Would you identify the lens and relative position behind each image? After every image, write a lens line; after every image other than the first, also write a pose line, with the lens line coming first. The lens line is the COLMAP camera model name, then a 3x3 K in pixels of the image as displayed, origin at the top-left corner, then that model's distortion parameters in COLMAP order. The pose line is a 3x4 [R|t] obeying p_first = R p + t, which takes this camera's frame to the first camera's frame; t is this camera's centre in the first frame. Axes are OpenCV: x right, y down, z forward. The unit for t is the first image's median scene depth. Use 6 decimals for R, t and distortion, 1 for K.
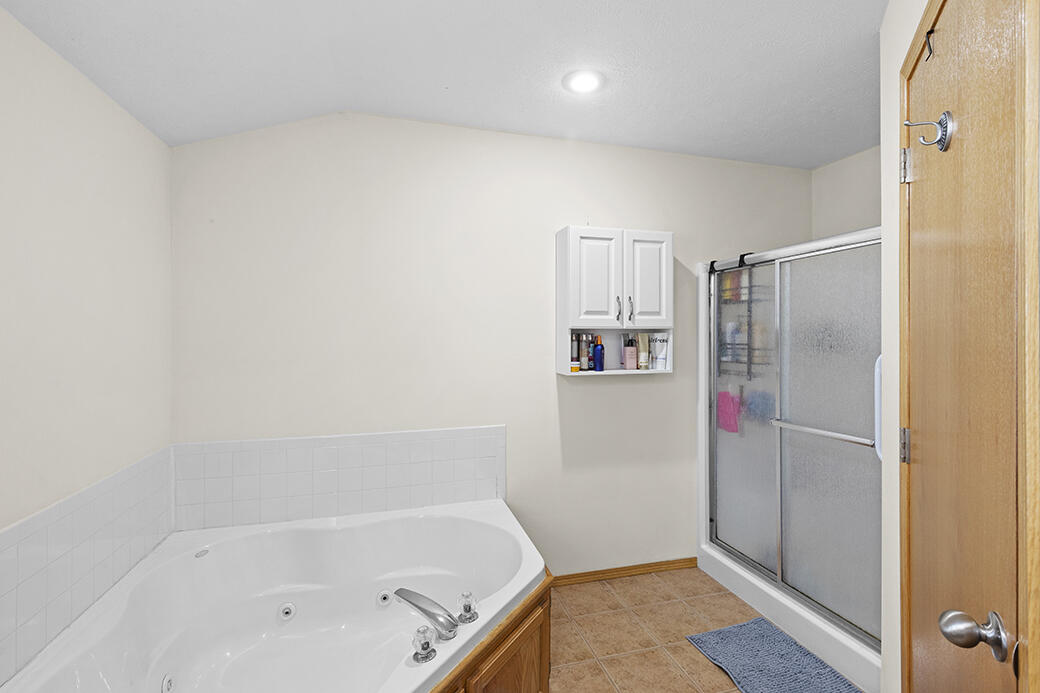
lens RADIAL K [[477.0, 0, 527.1], [0, 477.0, 329.0], [0, 0, 1]] dist [0.010599, -0.002695]
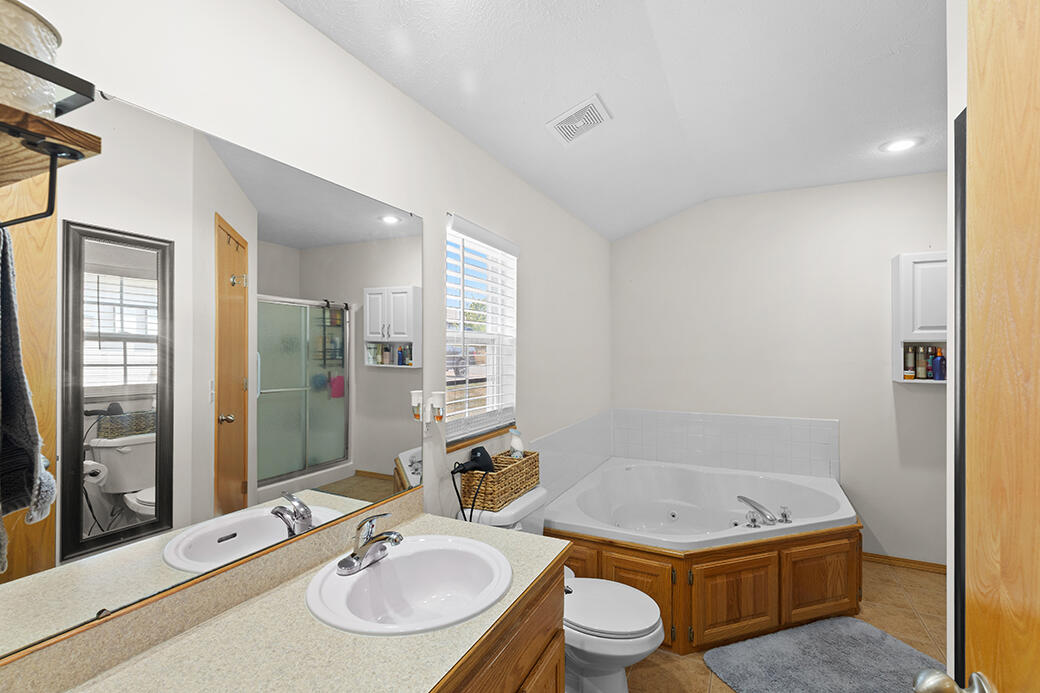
lens RADIAL K [[477.0, 0, 521.3], [0, 477.0, 344.8], [0, 0, 1]] dist [0.010599, -0.002695]
pose [[0.738268, -0.002939, -0.674501, 0.190418], [0.004079, 0.999992, 0.000107, 0.002374], [0.674496, -0.002830, 0.738274, -0.482476]]
